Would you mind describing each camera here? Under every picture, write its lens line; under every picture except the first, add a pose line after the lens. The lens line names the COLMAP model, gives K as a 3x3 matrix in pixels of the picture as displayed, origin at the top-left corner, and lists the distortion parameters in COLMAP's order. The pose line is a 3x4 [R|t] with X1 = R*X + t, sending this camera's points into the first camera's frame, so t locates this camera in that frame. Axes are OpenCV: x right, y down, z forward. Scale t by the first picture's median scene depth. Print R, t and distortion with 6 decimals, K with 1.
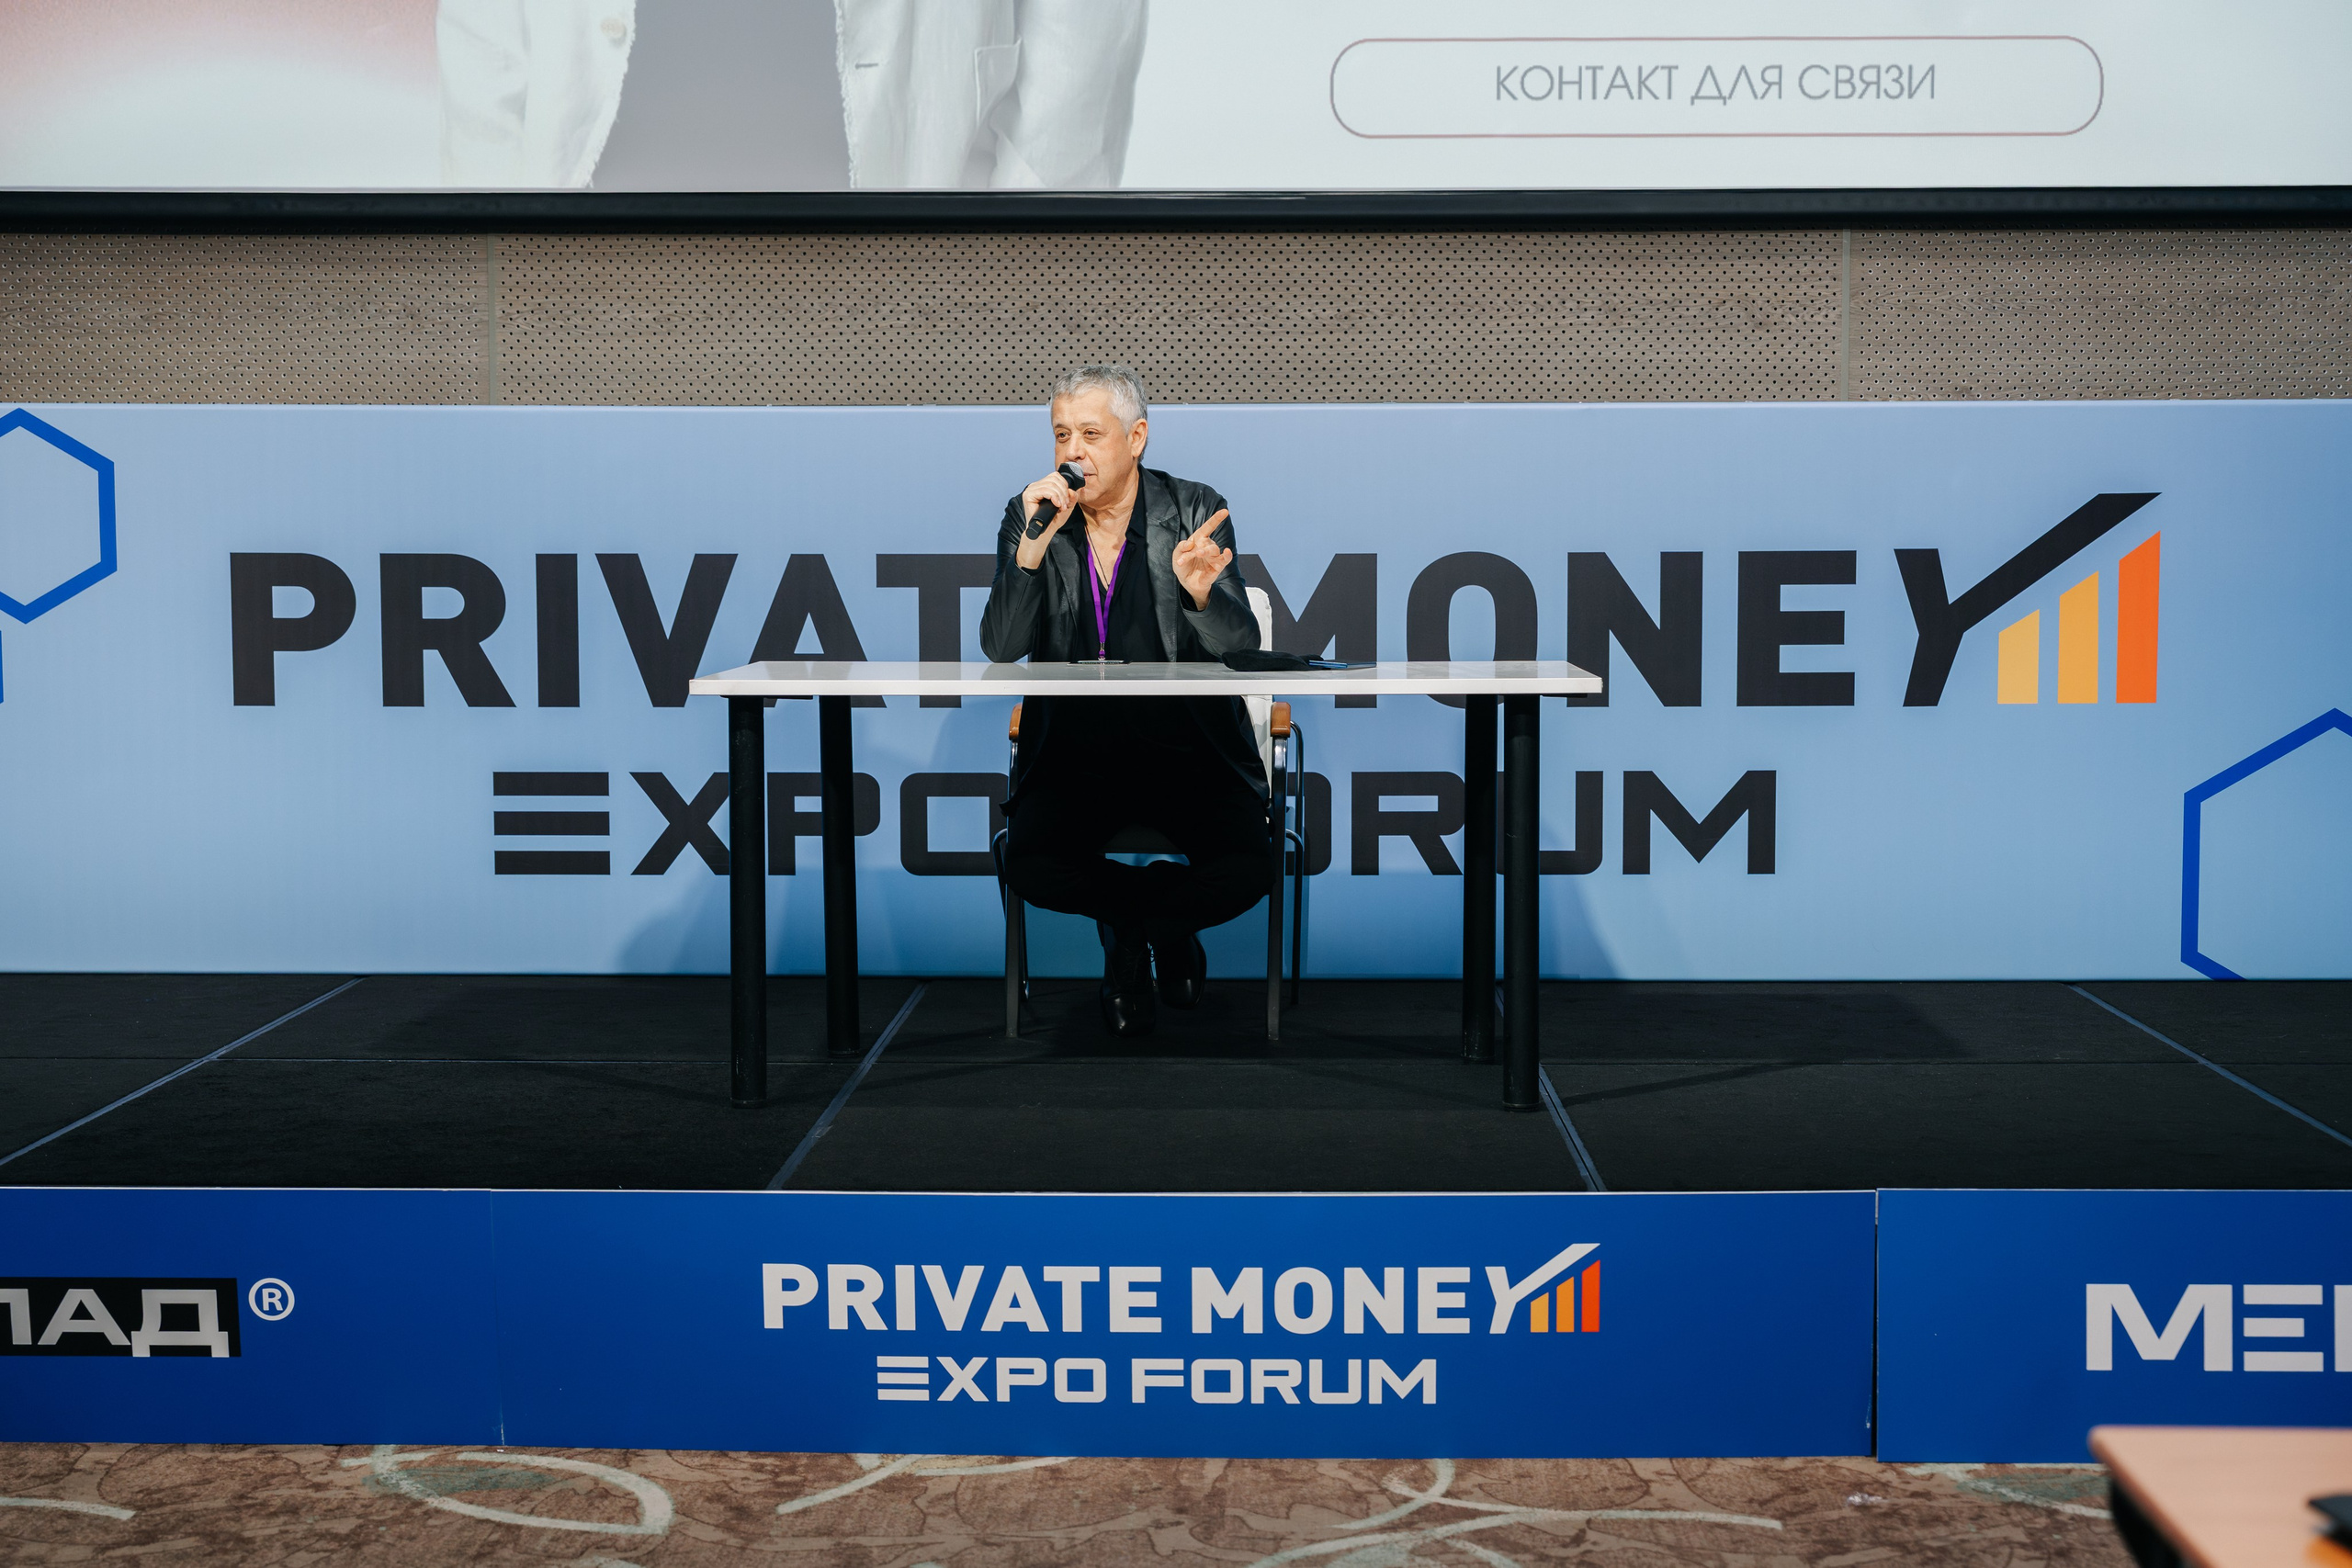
lens RADIAL K [[3389.3, 0, 1181.3], [0, 3389.3, 789.4], [0, 0, 1]] dist [0.007177, -0.004439]
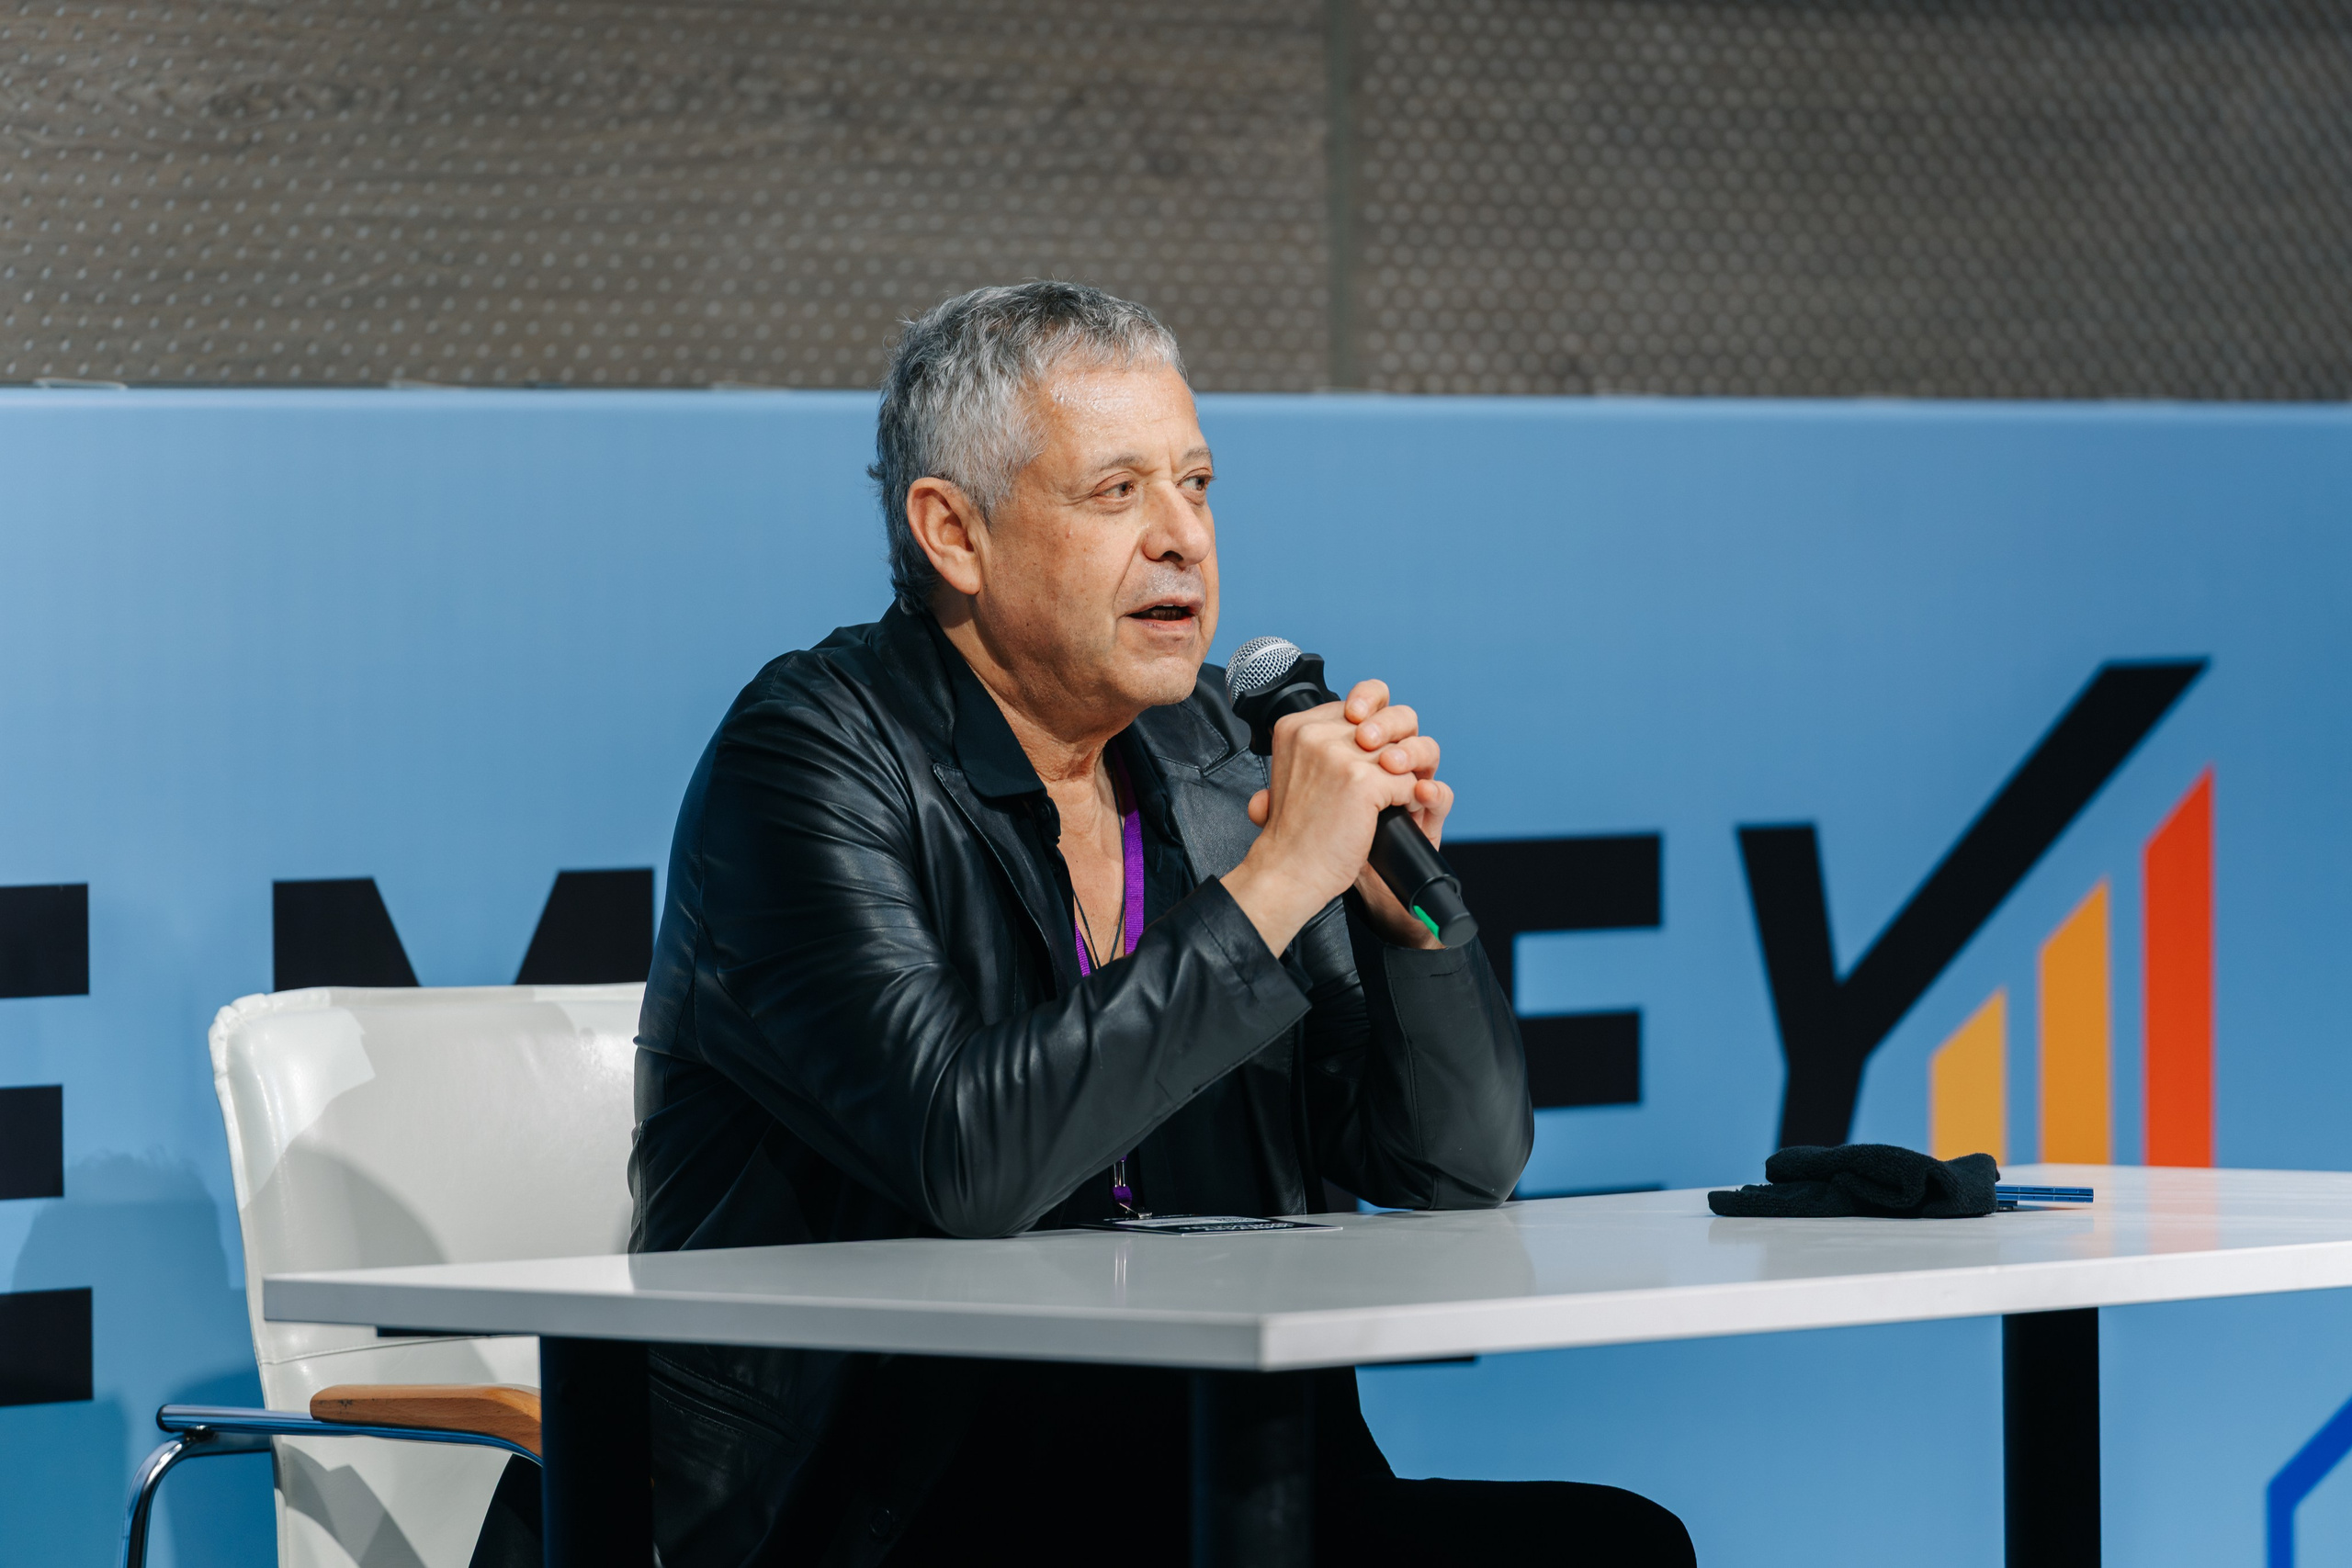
lens RADIAL K [[12236.3, 0, 1175.9], [0, 12236.3, 783.5], [0, 0, 1]] dist [0.009595, 3.180893]
pose [[0.669946, -0.014255, 0.742273, -0.759220], [0.065273, 0.997075, -0.039764, -0.029724], [-0.739535, 0.075090, 0.668917, 0.209944]]
